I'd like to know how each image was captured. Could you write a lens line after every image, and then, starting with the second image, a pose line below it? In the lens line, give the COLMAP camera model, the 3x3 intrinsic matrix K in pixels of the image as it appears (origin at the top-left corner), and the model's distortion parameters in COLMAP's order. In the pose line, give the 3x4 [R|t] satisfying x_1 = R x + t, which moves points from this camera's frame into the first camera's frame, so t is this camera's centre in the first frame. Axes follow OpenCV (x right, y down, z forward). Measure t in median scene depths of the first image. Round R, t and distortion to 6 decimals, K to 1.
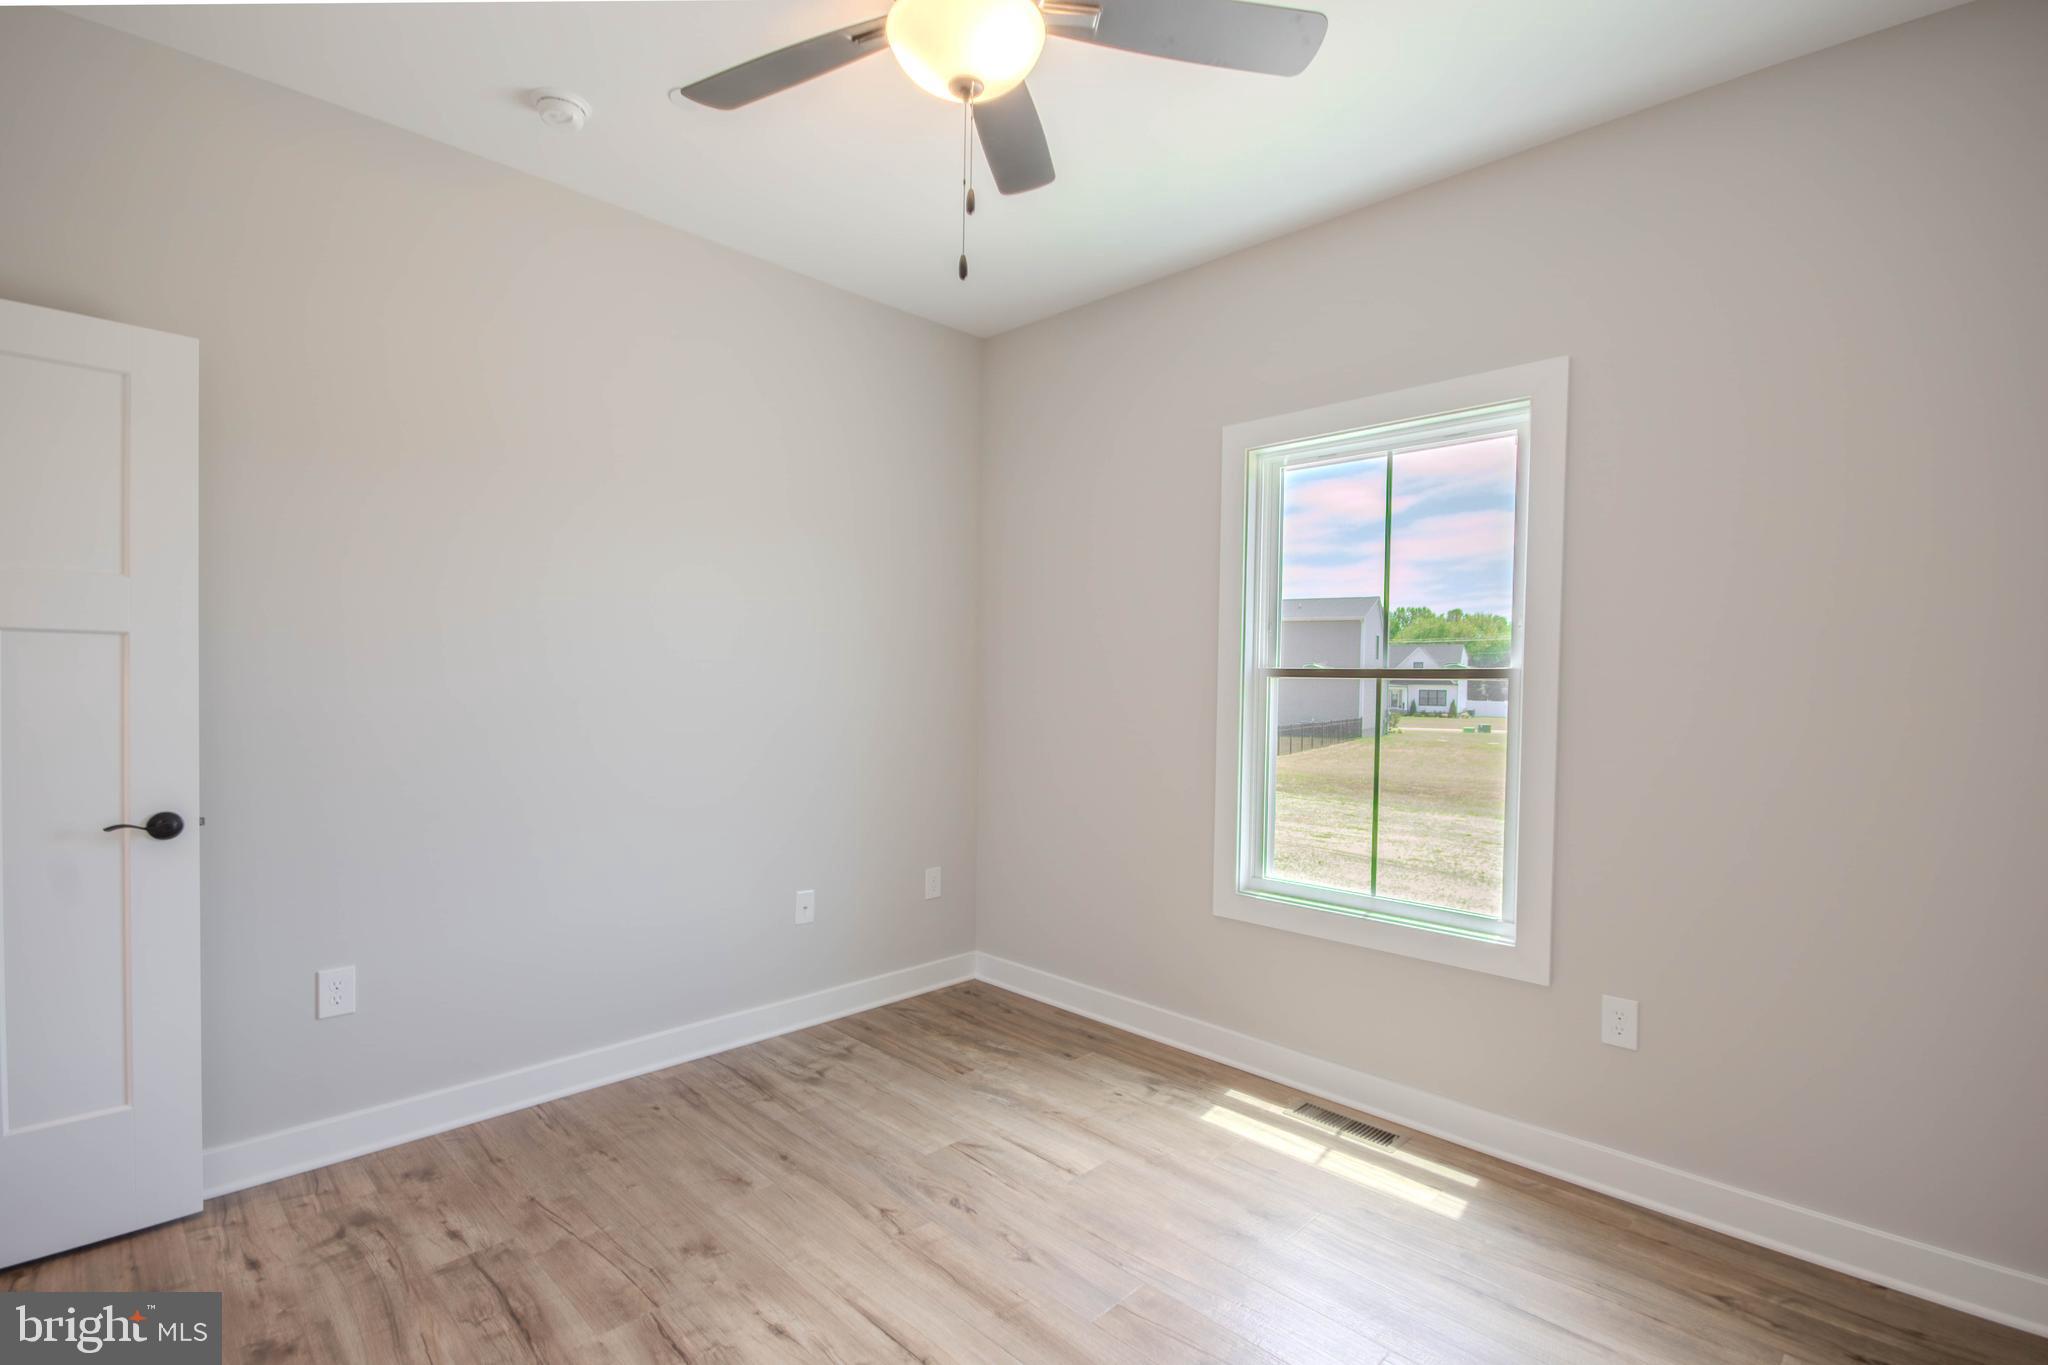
lens RADIAL K [[966.4, 0, 1038.2], [0, 966.4, 704.3], [0, 0, 1]] dist [0.011396, -0.013670]
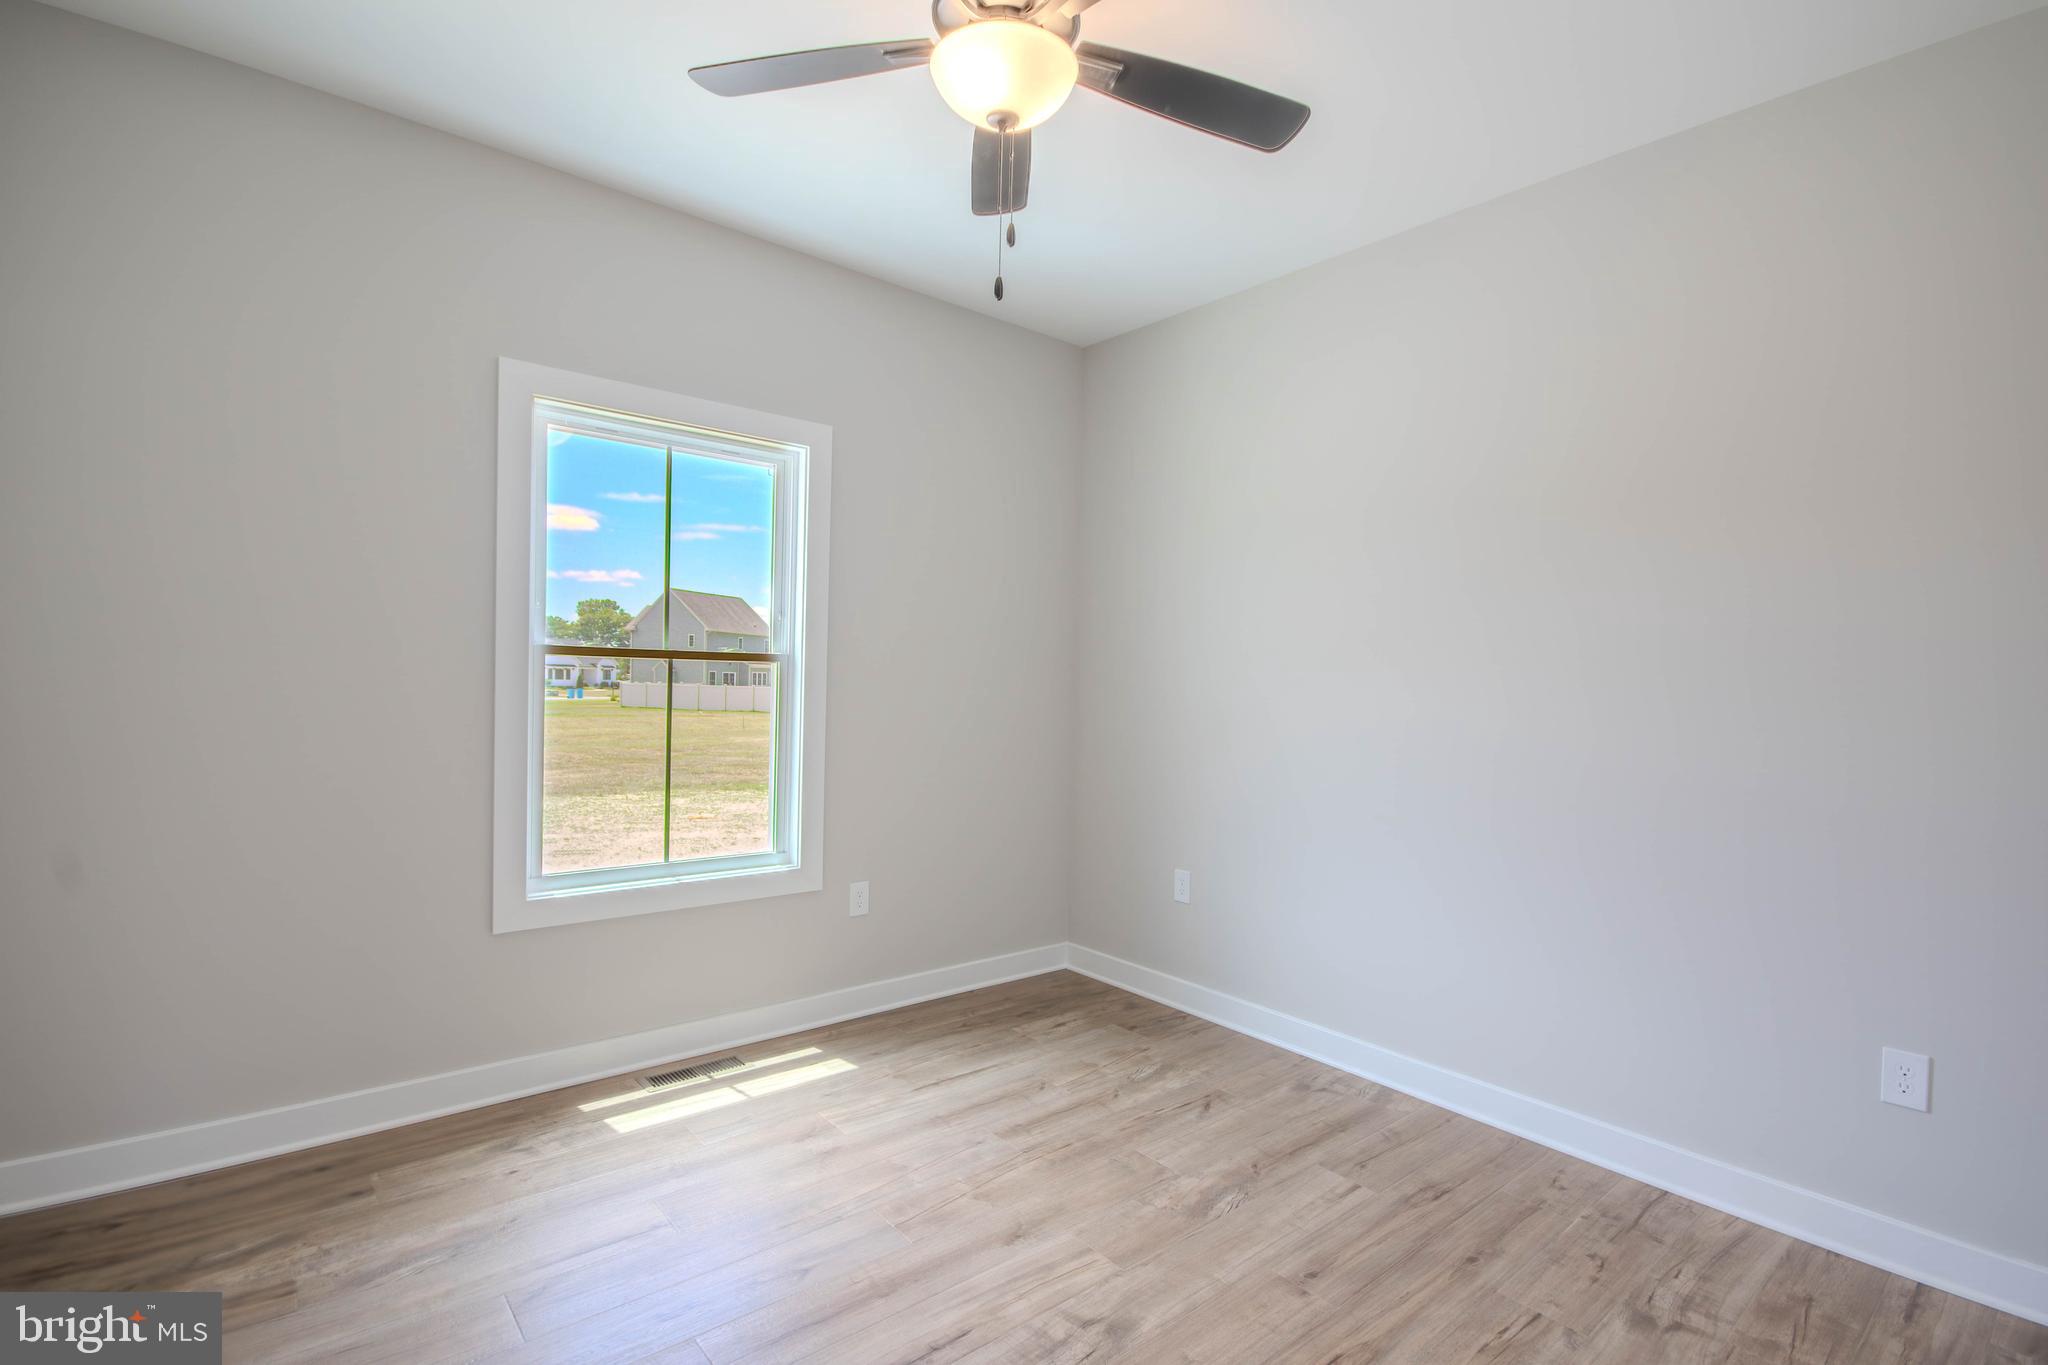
lens RADIAL K [[966.4, 0, 1038.2], [0, 966.4, 704.3], [0, 0, 1]] dist [0.011396, -0.013670]
pose [[0.086356, -0.046459, 0.995180, -0.679031], [-0.002989, 0.998896, 0.046891, -0.028426], [-0.996260, -0.007024, 0.086122, 0.502912]]
